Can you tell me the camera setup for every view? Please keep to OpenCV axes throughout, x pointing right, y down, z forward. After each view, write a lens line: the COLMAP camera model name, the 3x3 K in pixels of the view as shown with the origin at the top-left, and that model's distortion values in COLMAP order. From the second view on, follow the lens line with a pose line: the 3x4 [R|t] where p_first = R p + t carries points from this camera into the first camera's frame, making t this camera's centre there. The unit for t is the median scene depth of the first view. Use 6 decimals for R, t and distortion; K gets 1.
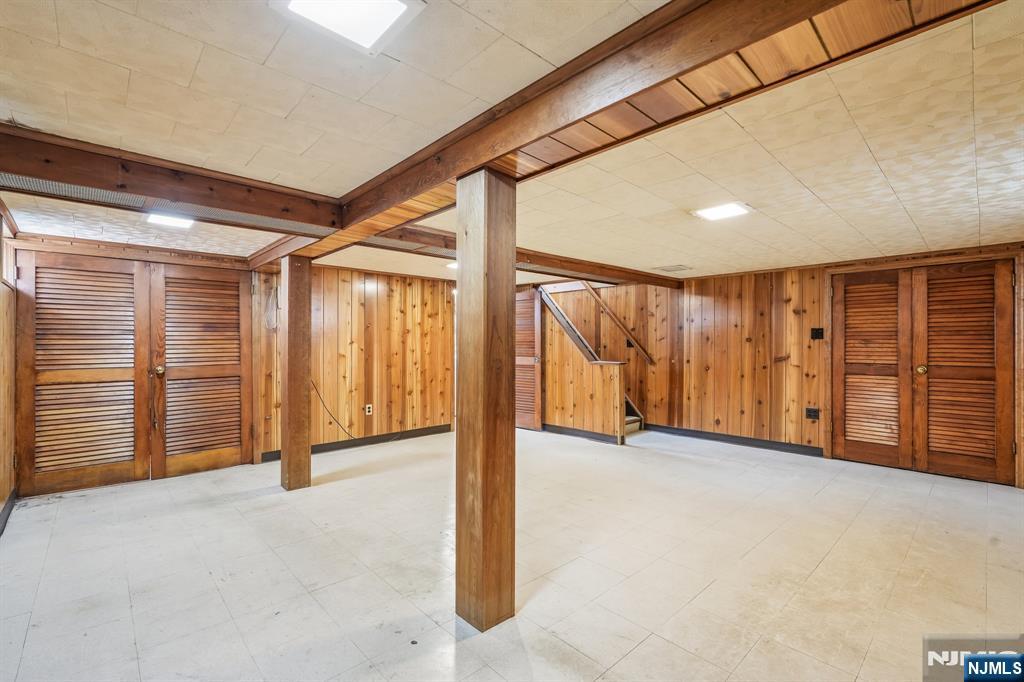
lens RADIAL K [[452.0, 0, 512.0], [0, 452.0, 341.0], [0, 0, 1]] dist [-0.003744, 0.000210]
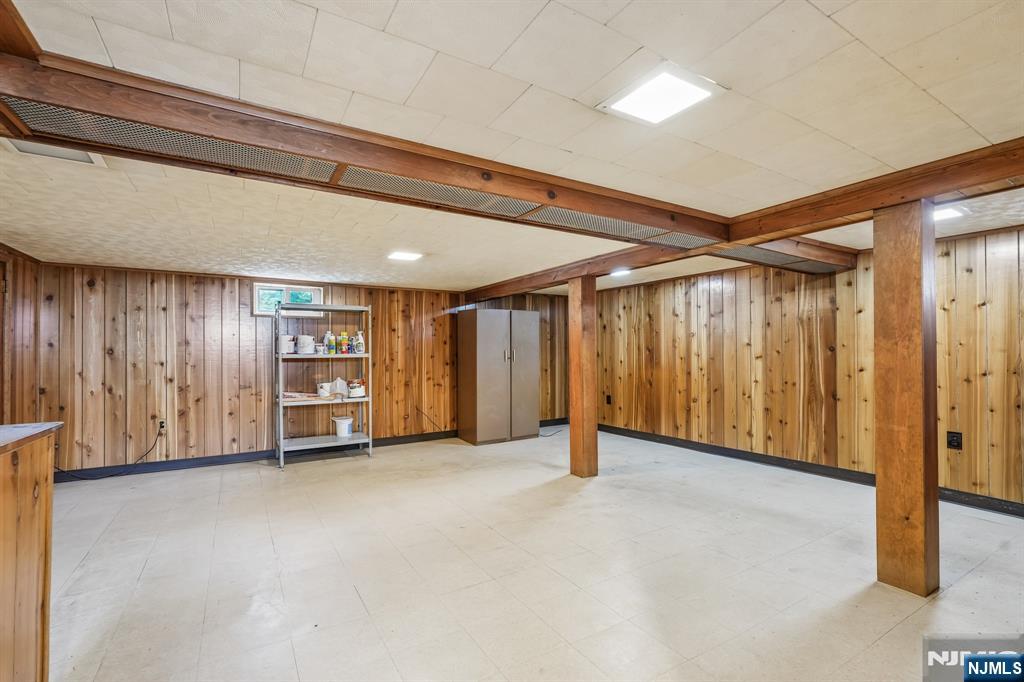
lens RADIAL K [[452.7, 0, 510.9], [0, 452.7, 352.4], [0, 0, 1]] dist [-0.000356, 0.000072]
pose [[-0.973956, 0.007238, 0.226621, -0.090777], [0.006977, 0.999974, -0.001953, 0.009117], [-0.226629, -0.000321, -0.973981, 1.302317]]
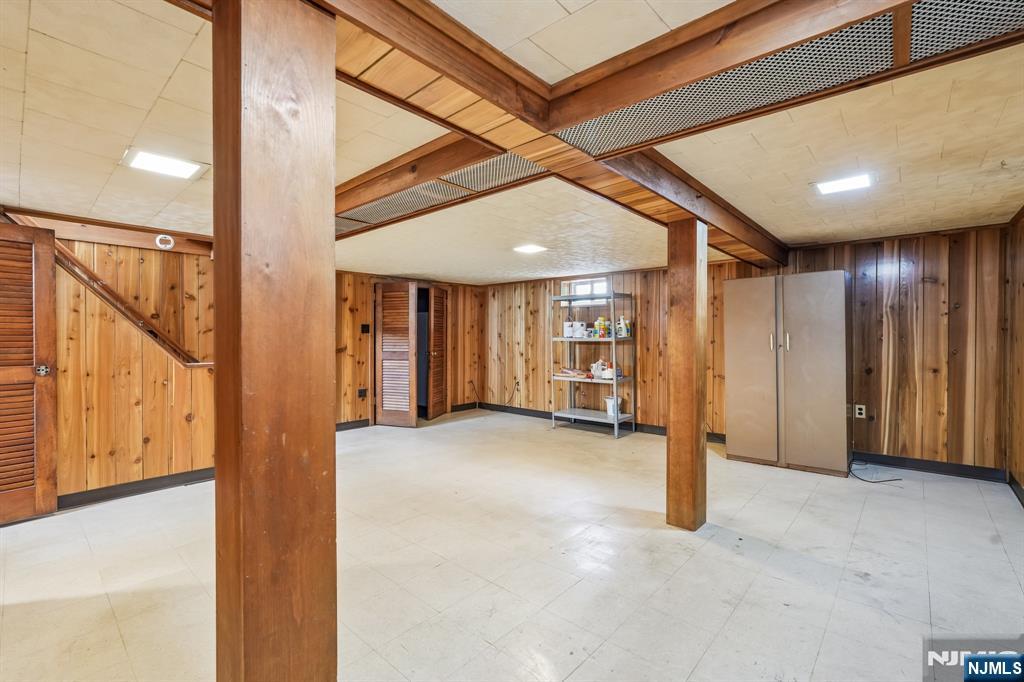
lens RADIAL K [[452.0, 0, 512.0], [0, 452.0, 341.0], [0, 0, 1]] dist [-0.003744, 0.000210]
pose [[-0.081545, -0.007008, 0.996645, -0.586905], [-0.001262, 0.999975, 0.006928, 0.008515], [-0.996669, -0.000693, -0.081552, 0.680636]]
